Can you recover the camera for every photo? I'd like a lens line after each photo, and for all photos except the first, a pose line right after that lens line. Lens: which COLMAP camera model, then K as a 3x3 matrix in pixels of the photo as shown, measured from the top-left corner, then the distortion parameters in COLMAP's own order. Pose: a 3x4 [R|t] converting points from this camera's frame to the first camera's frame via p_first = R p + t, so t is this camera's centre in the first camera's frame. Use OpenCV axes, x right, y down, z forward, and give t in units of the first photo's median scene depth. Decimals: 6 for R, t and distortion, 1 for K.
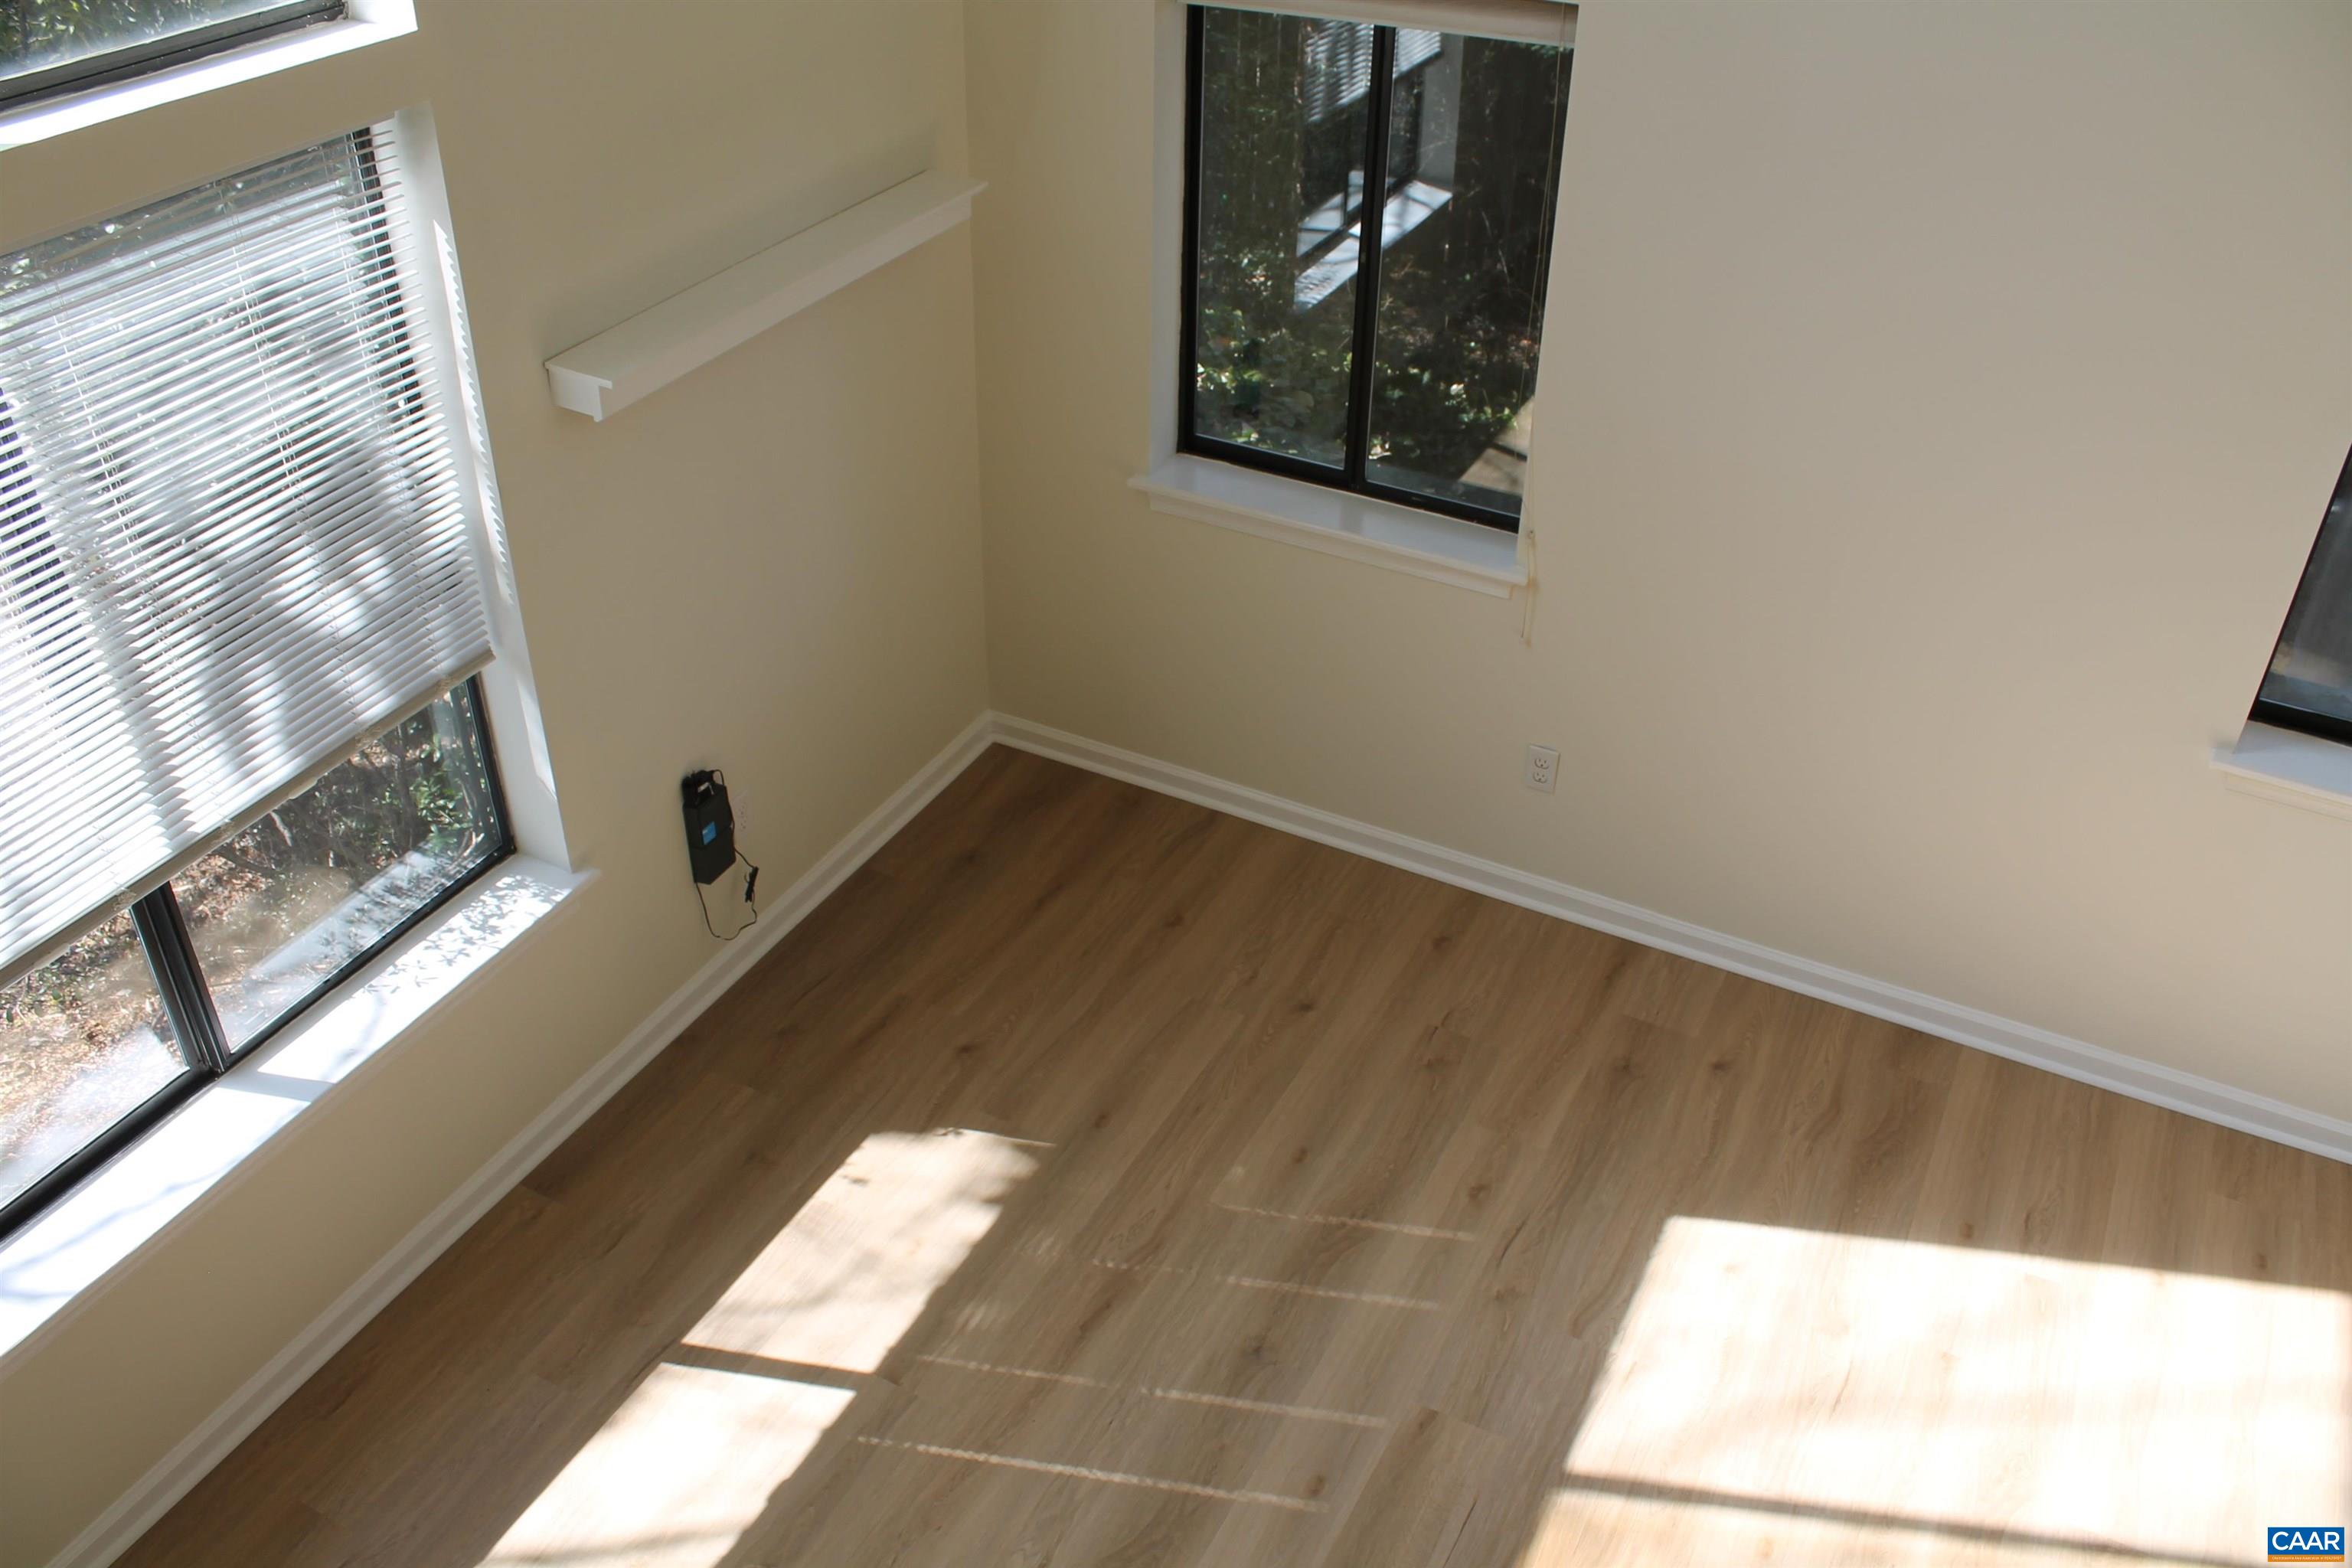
lens RADIAL K [[1953.3, 0, 1159.0], [0, 1953.3, 791.3], [0, 0, 1]] dist [-0.158368, 0.126745]
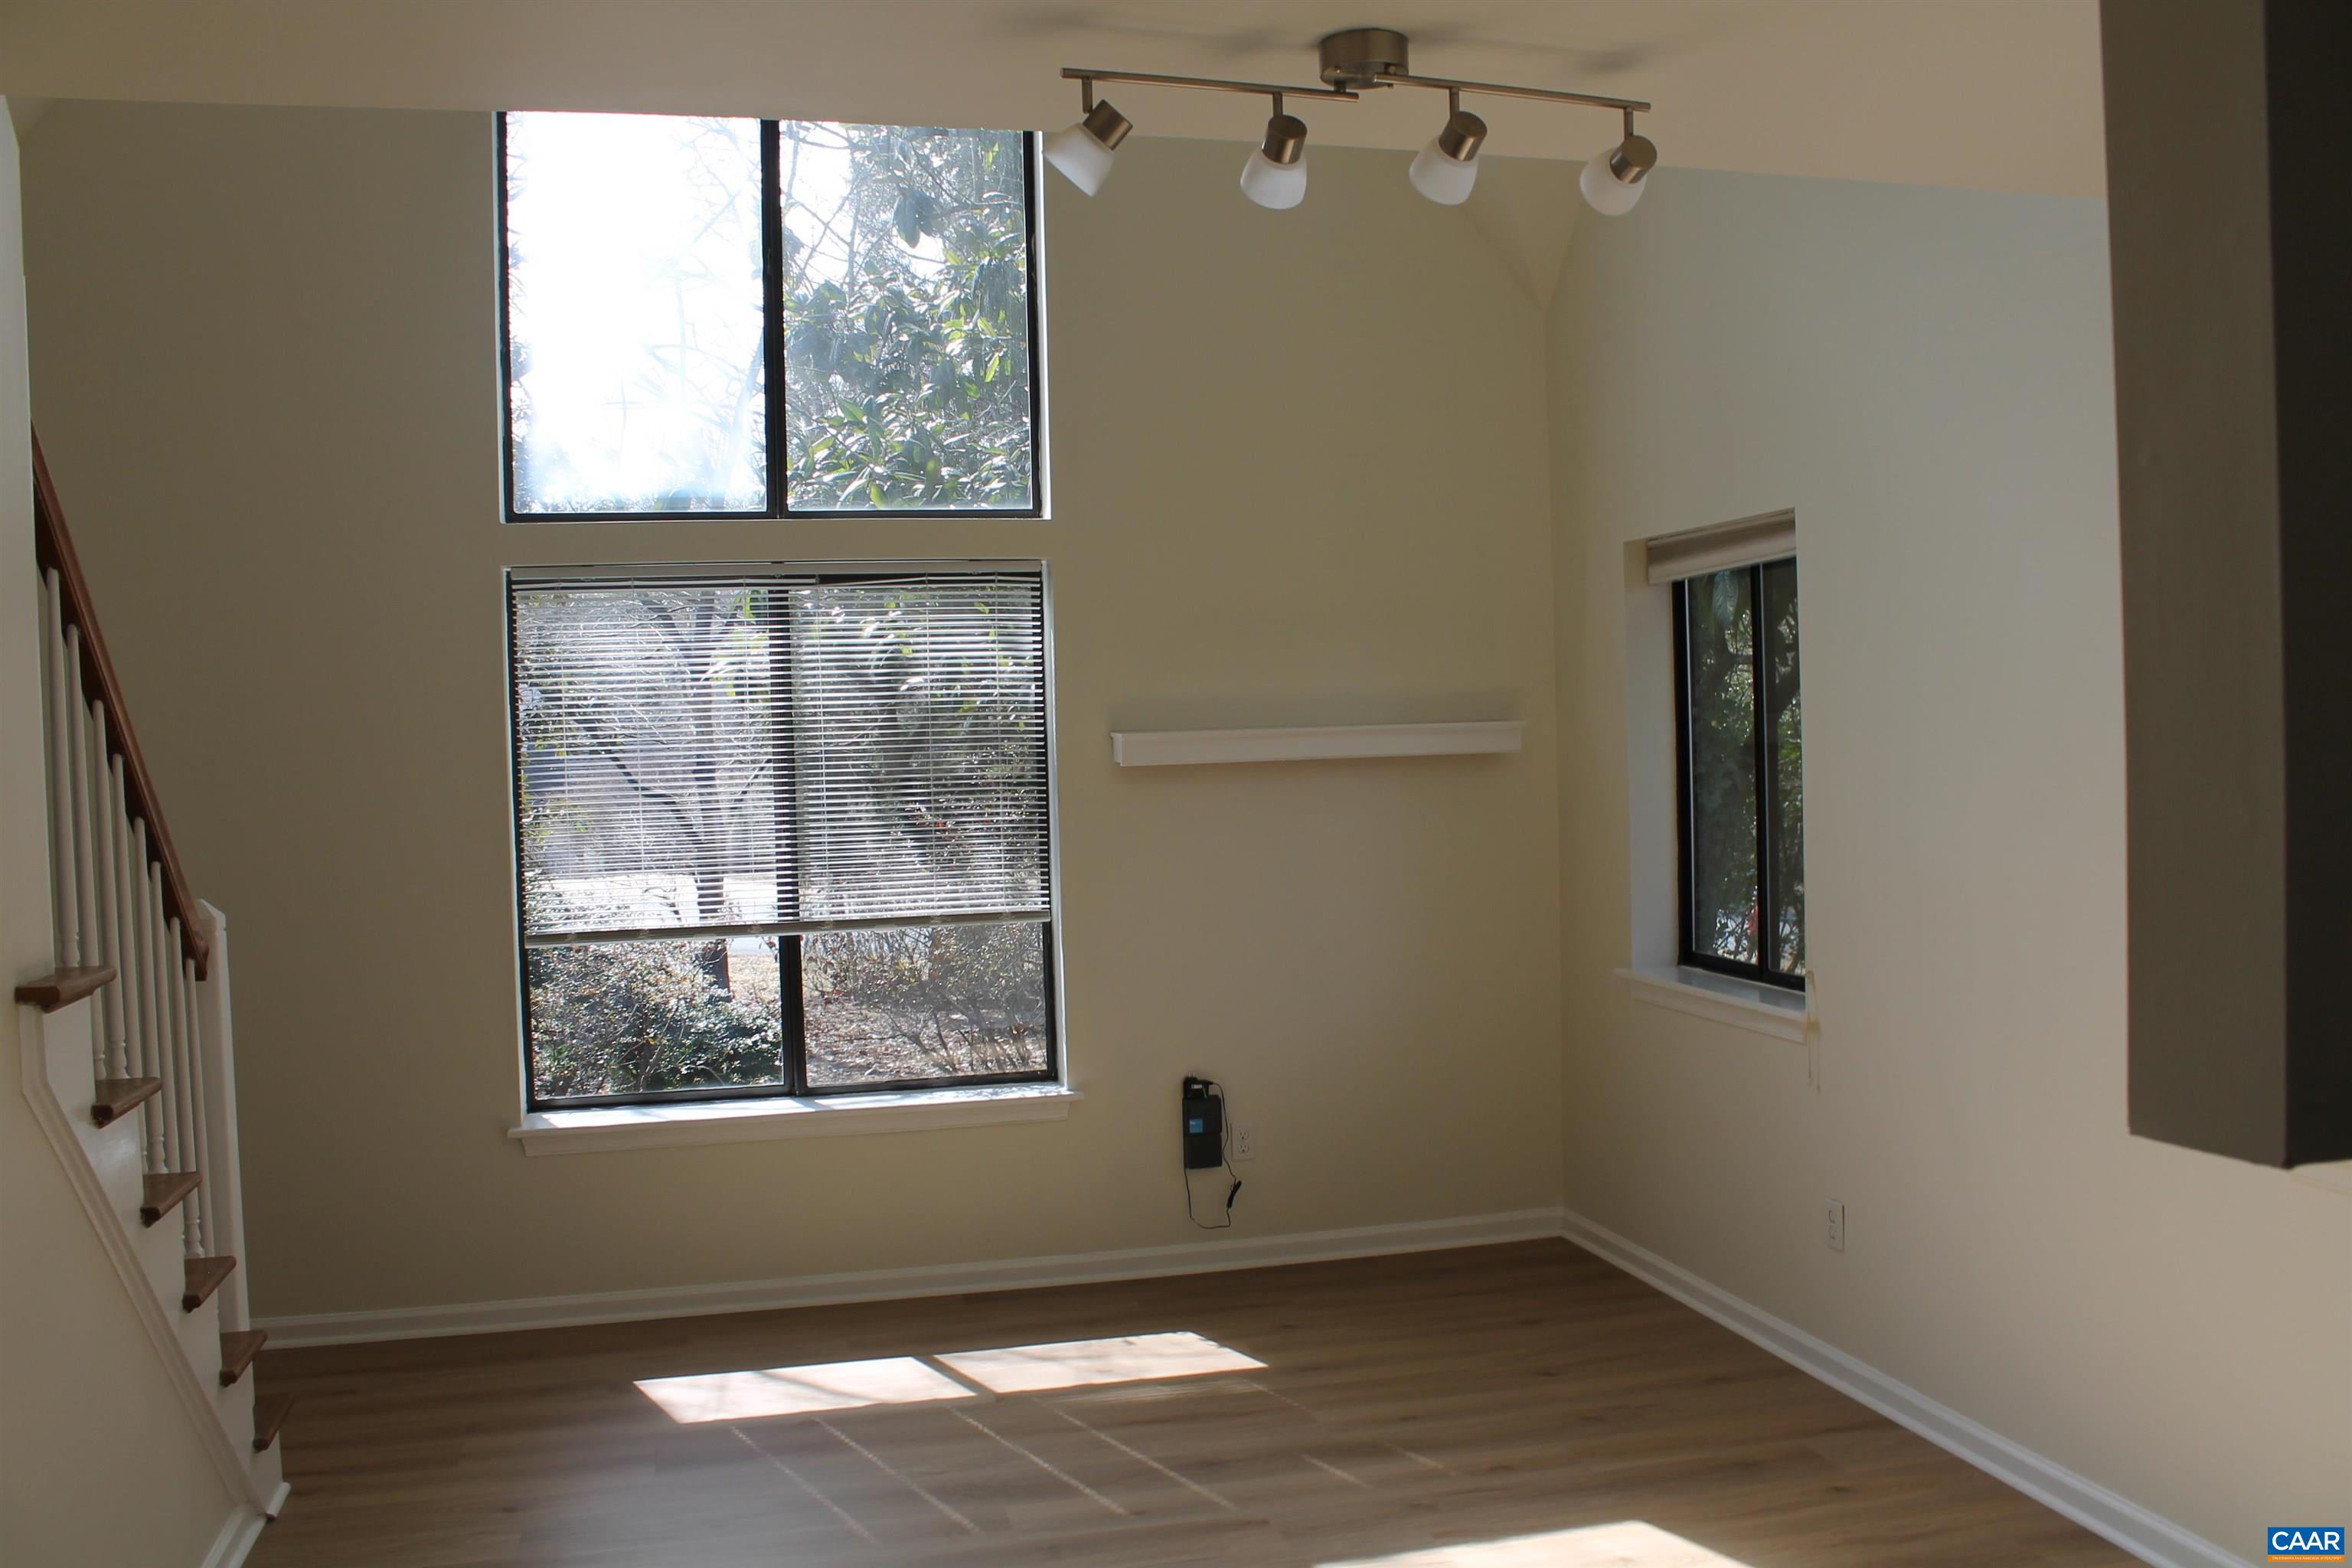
lens RADIAL K [[1953.3, 0, 1160.2], [0, 1953.3, 798.0], [0, 0, 1]] dist [-0.158368, 0.126745]
pose [[0.673607, 0.007124, -0.739056, 0.873707], [-0.393337, 0.850040, -0.350310, 0.362166], [0.625732, 0.526669, 0.575395, 0.091373]]
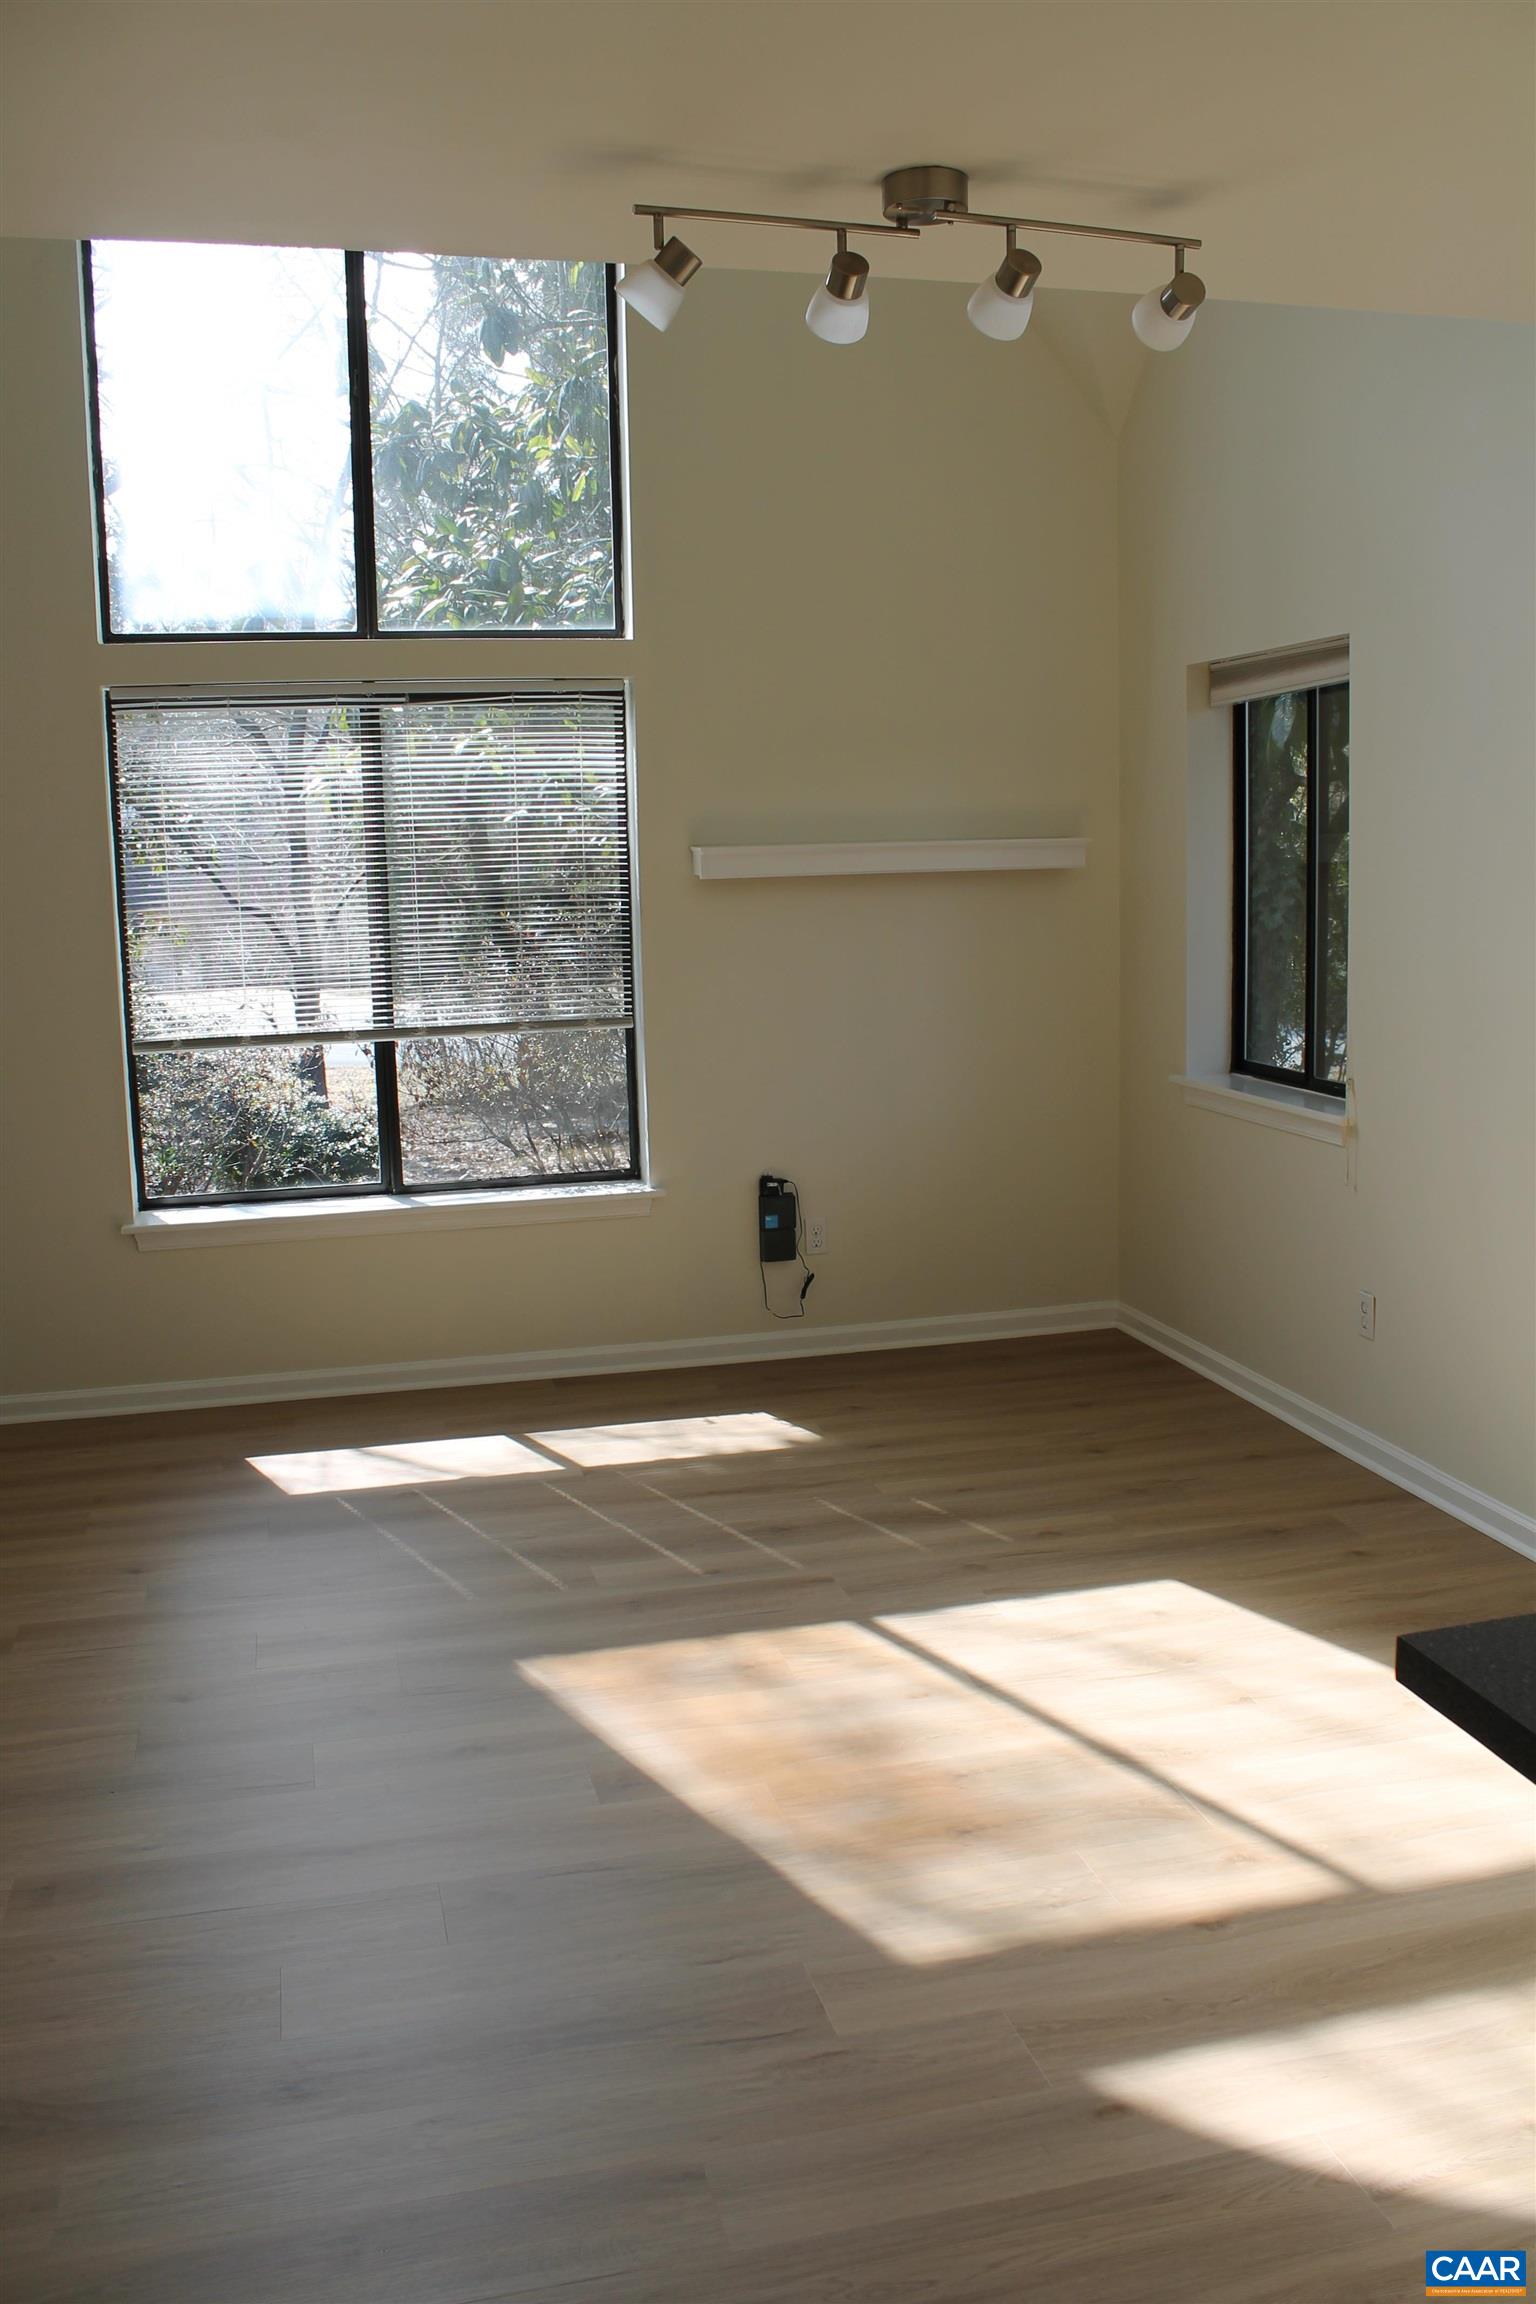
lens RADIAL K [[1913.4, 0, 765.0], [0, 1913.4, 1147.1], [0, 0, 1]] dist [-0.158368, 0.126745]
pose [[0.680133, 0.097795, -0.726537, 0.911063], [-0.392921, 0.885315, -0.248658, 0.377943], [0.618896, 0.454592, 0.640557, 0.073603]]
